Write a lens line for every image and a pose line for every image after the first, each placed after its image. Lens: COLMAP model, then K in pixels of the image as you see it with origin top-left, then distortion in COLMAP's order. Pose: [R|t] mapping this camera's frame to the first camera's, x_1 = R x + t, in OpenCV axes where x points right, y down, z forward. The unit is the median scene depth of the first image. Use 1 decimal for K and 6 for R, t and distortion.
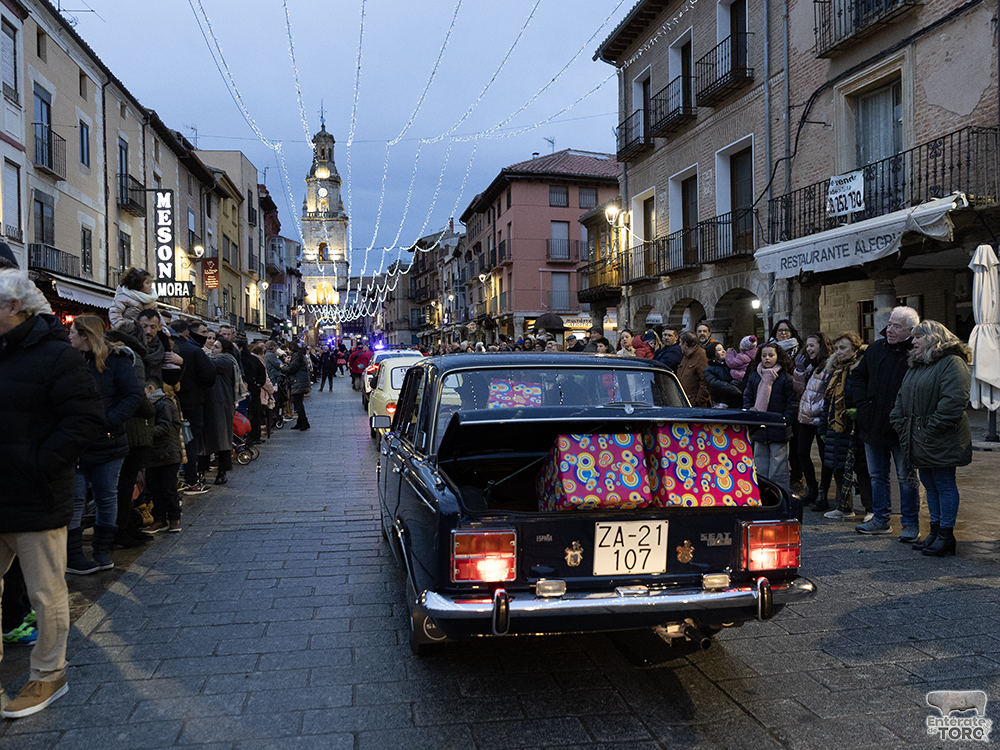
lens RADIAL K [[791.9, 0, 500.1], [0, 791.9, 367.5], [0, 0, 1]] dist [-0.000076, 0.004789]
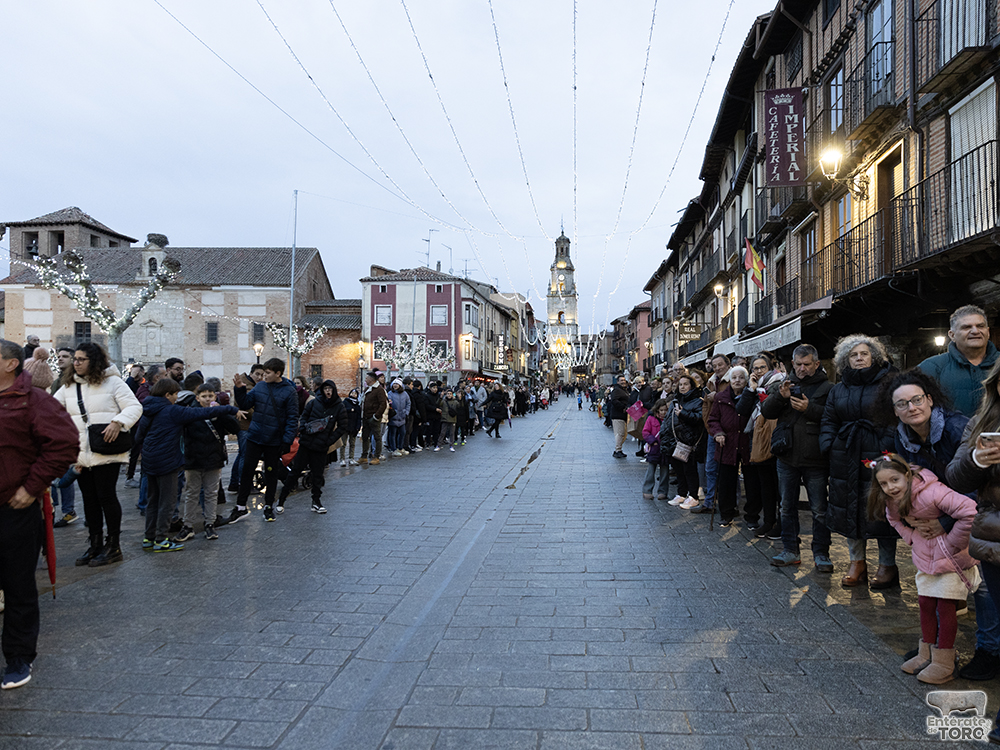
lens RADIAL K [[791.9, 0, 499.8], [0, 791.9, 374.9], [0, 0, 1]] dist [-0.000076, 0.004789]
pose [[0.954035, 0.011861, -0.299459, 0.131609], [-0.021108, 0.999394, -0.027663, 0.003743], [0.298950, 0.032713, 0.953708, -0.518035]]
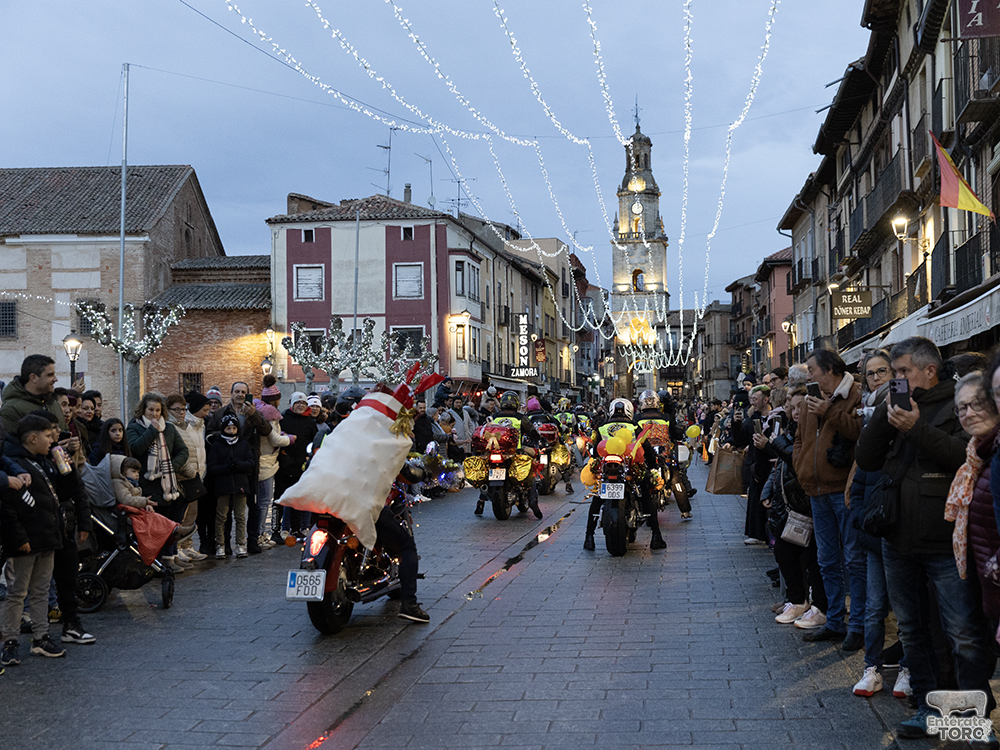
lens RADIAL K [[1419.3, 0, 500.1], [0, 1419.3, 374.5], [0, 0, 1]] dist [-0.003700, 0.000000]
pose [[0.946132, -0.007322, -0.323697, 0.138928], [-0.004195, 0.999383, -0.034868, 0.003075], [0.323753, 0.034348, 0.945518, -0.513106]]
